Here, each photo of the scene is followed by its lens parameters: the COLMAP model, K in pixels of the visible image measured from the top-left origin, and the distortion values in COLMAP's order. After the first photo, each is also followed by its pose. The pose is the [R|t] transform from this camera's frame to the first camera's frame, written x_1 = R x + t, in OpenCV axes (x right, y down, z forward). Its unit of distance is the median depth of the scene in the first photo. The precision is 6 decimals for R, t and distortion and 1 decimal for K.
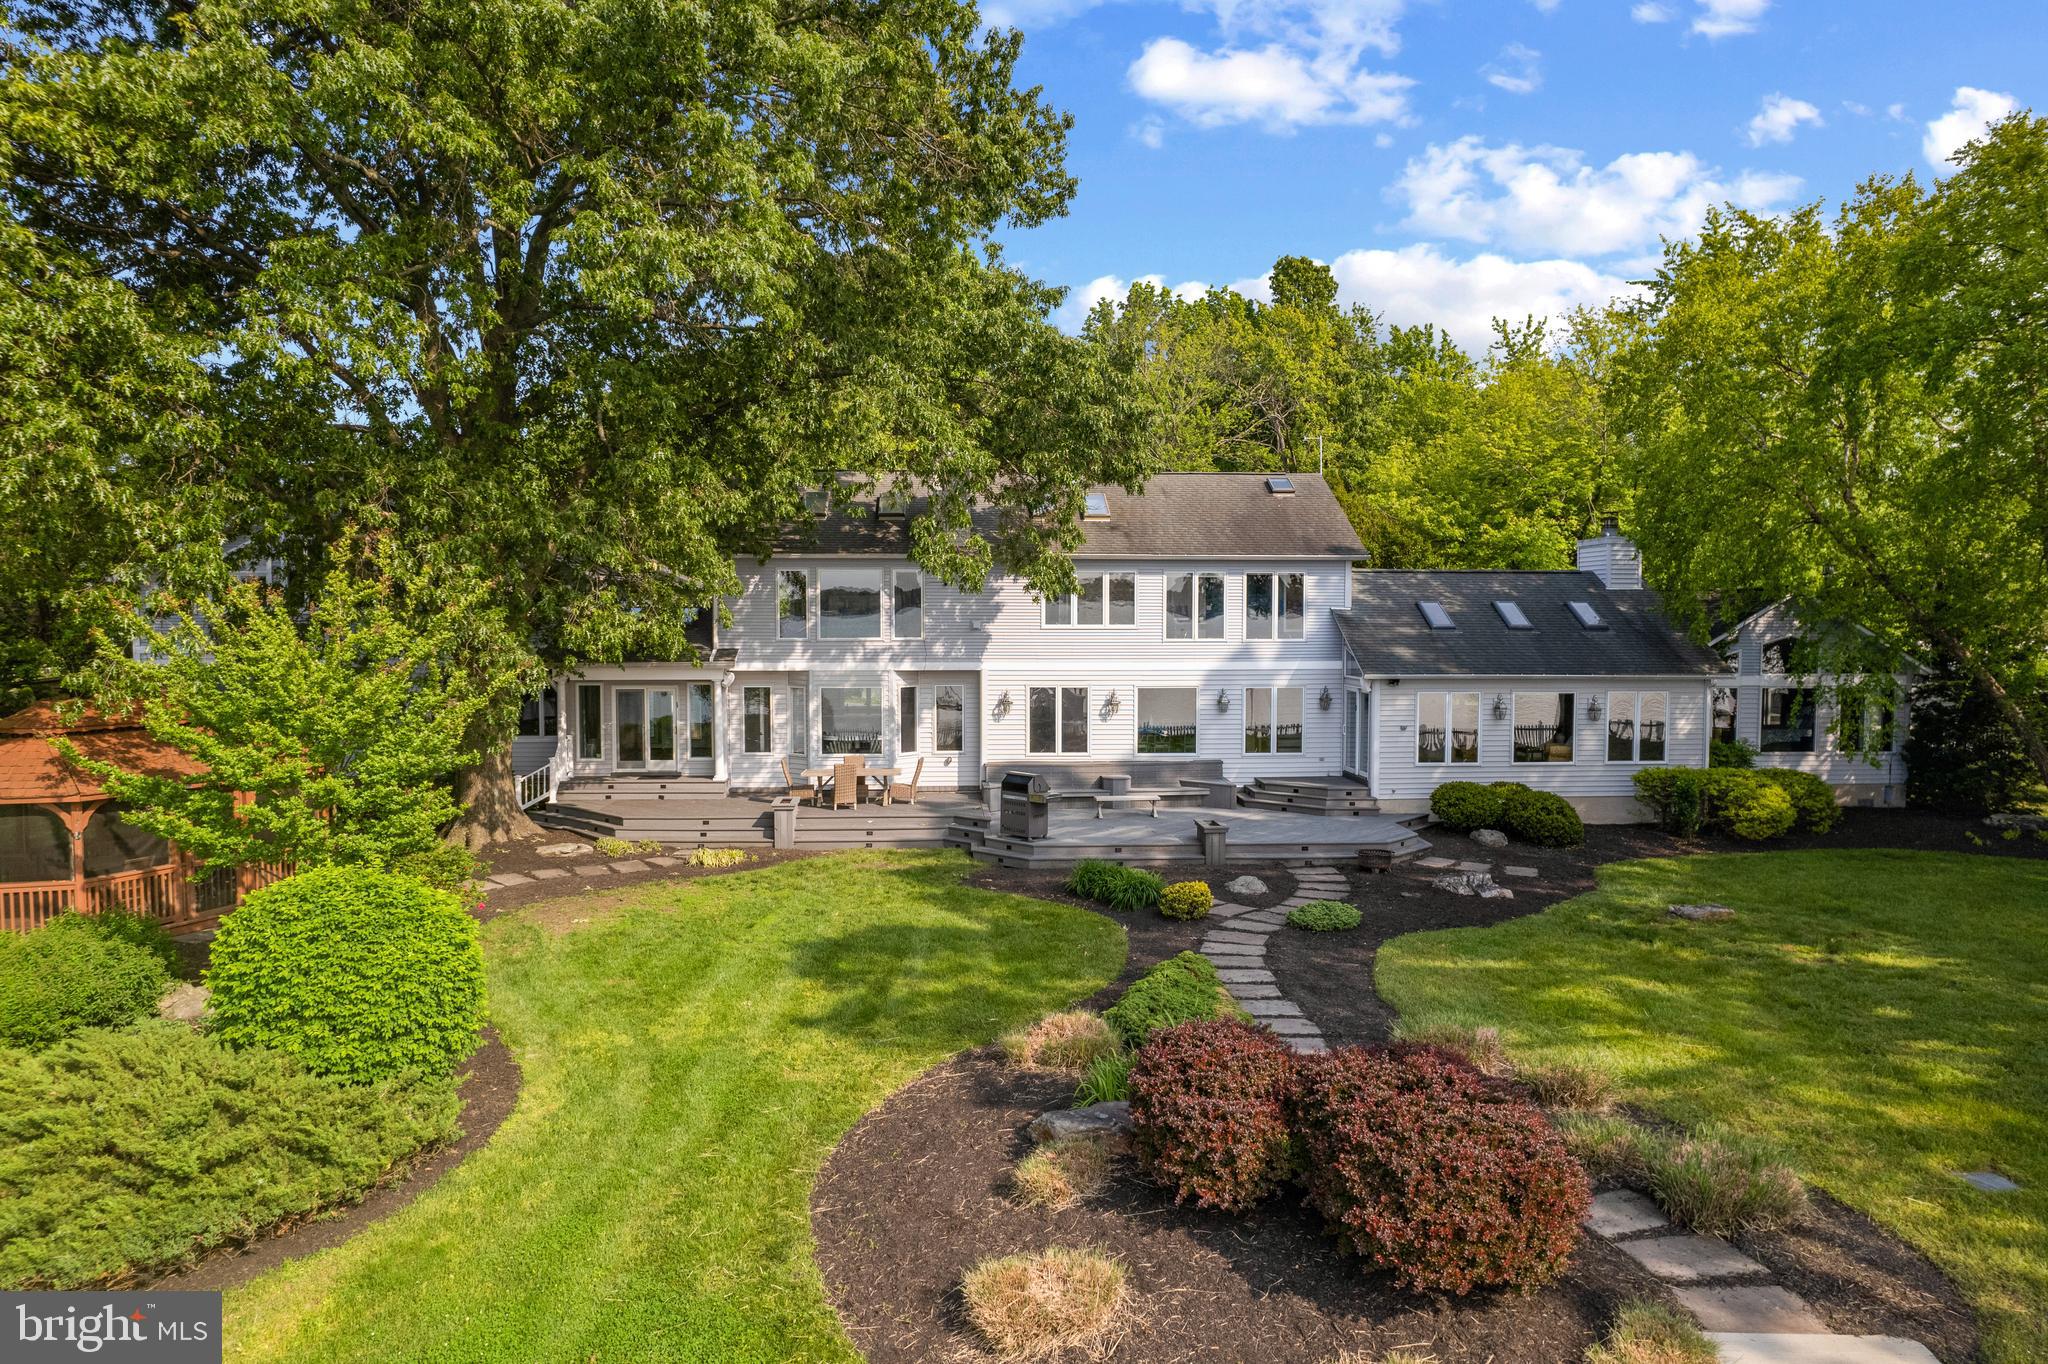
lens RADIAL K [[1303.7, 0, 1023.8], [0, 1303.7, 690.1], [0, 0, 1]] dist [-0.066604, 0.044450]
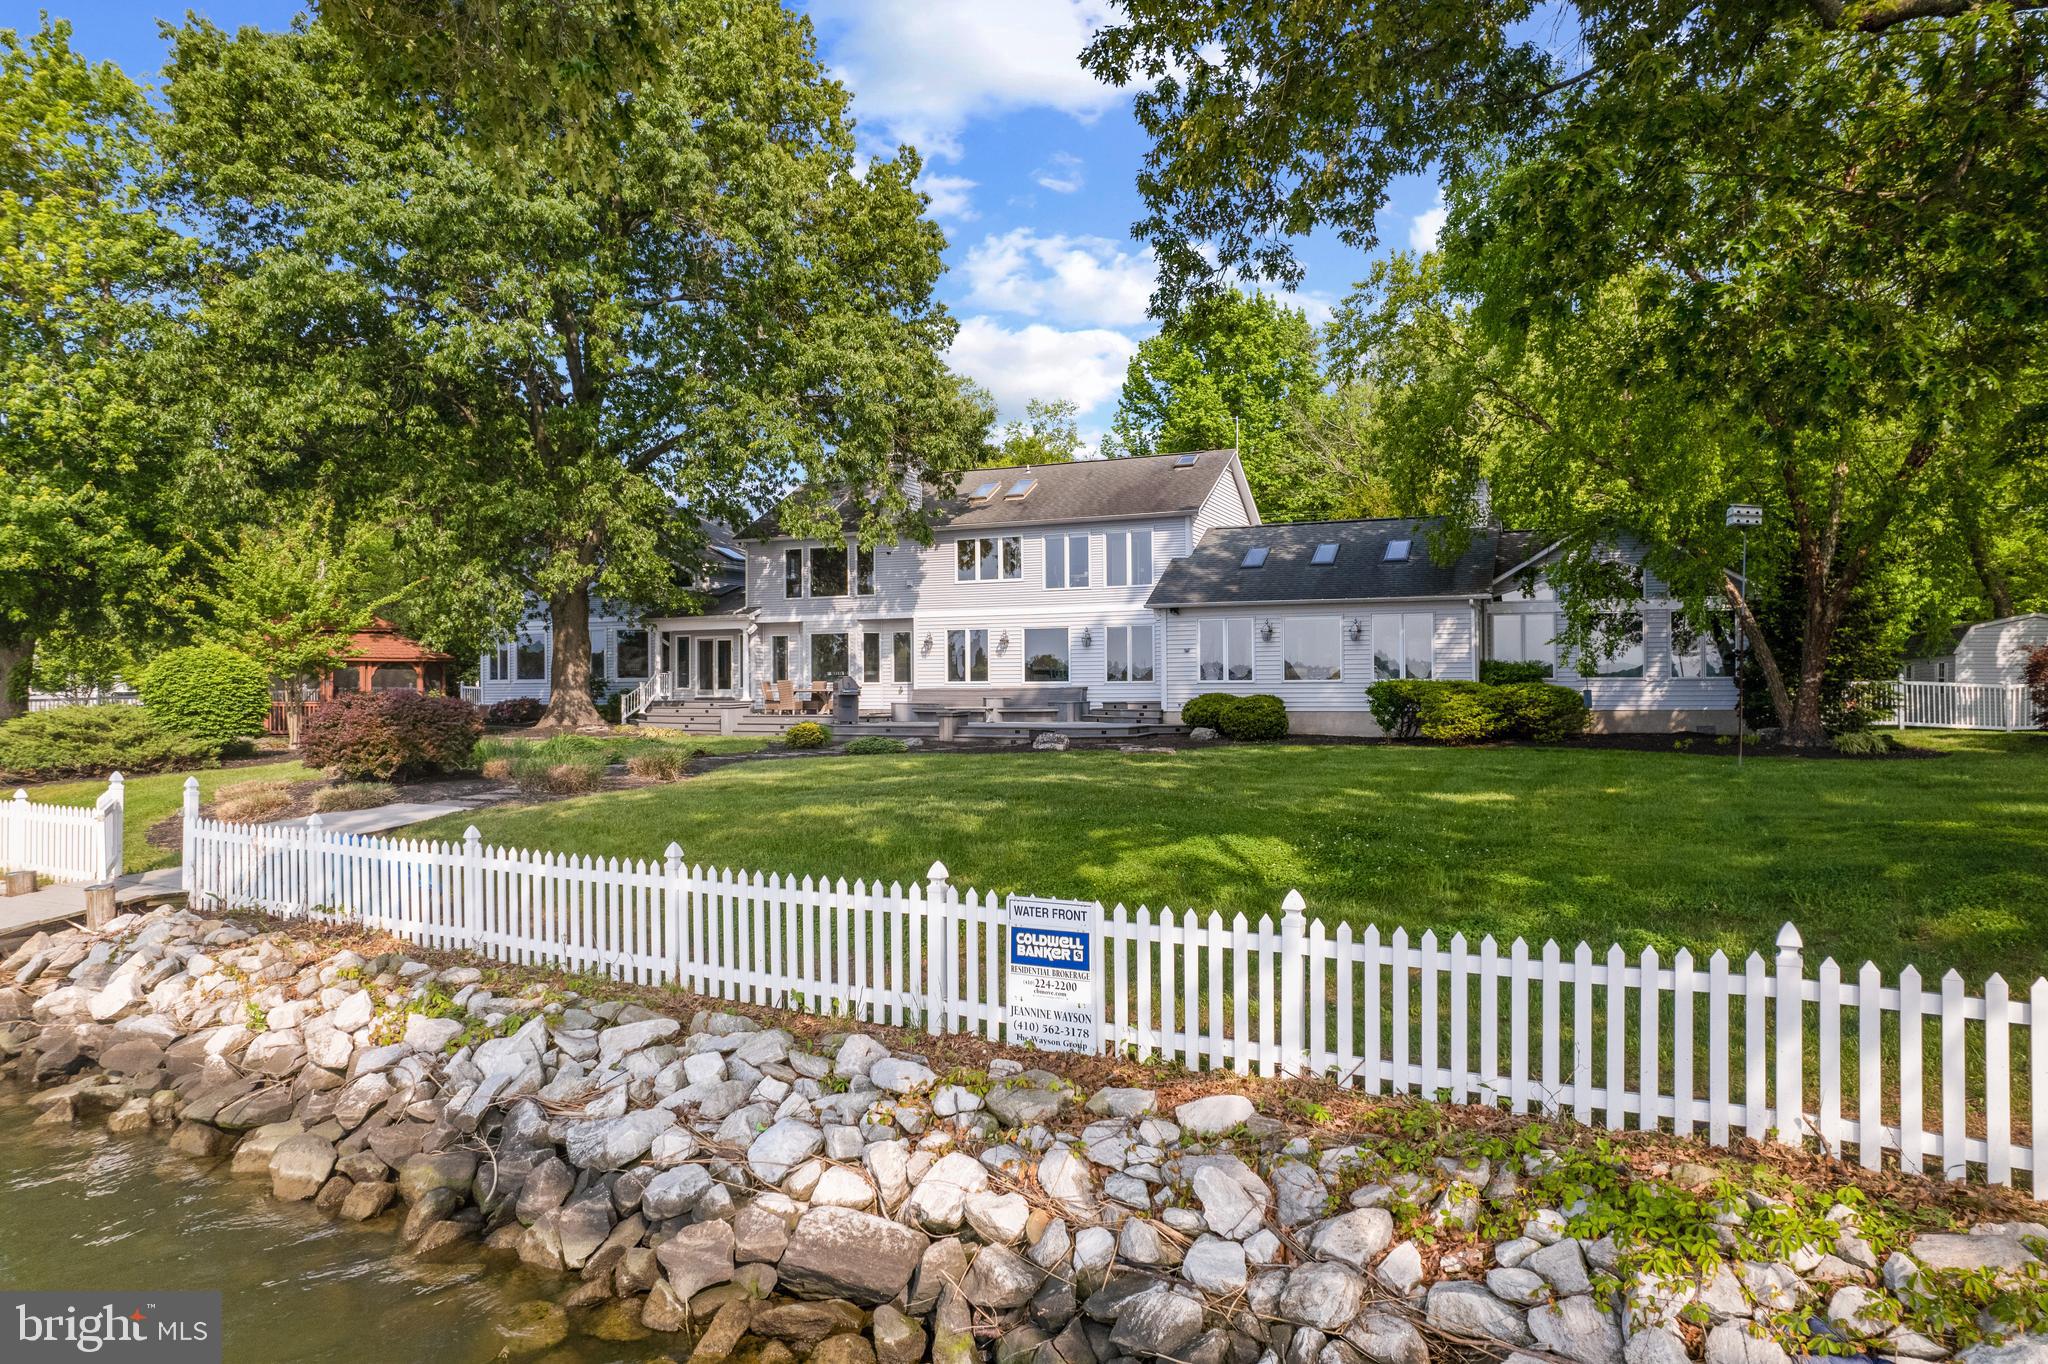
lens RADIAL K [[1303.7, 0, 1023.8], [0, 1303.7, 690.1], [0, 0, 1]] dist [-0.066604, 0.044450]
pose [[0.887192, -0.004843, -0.461376, 0.665147], [-0.019379, 0.998671, -0.047747, 0.116568], [0.460994, 0.051302, 0.885919, -0.099765]]
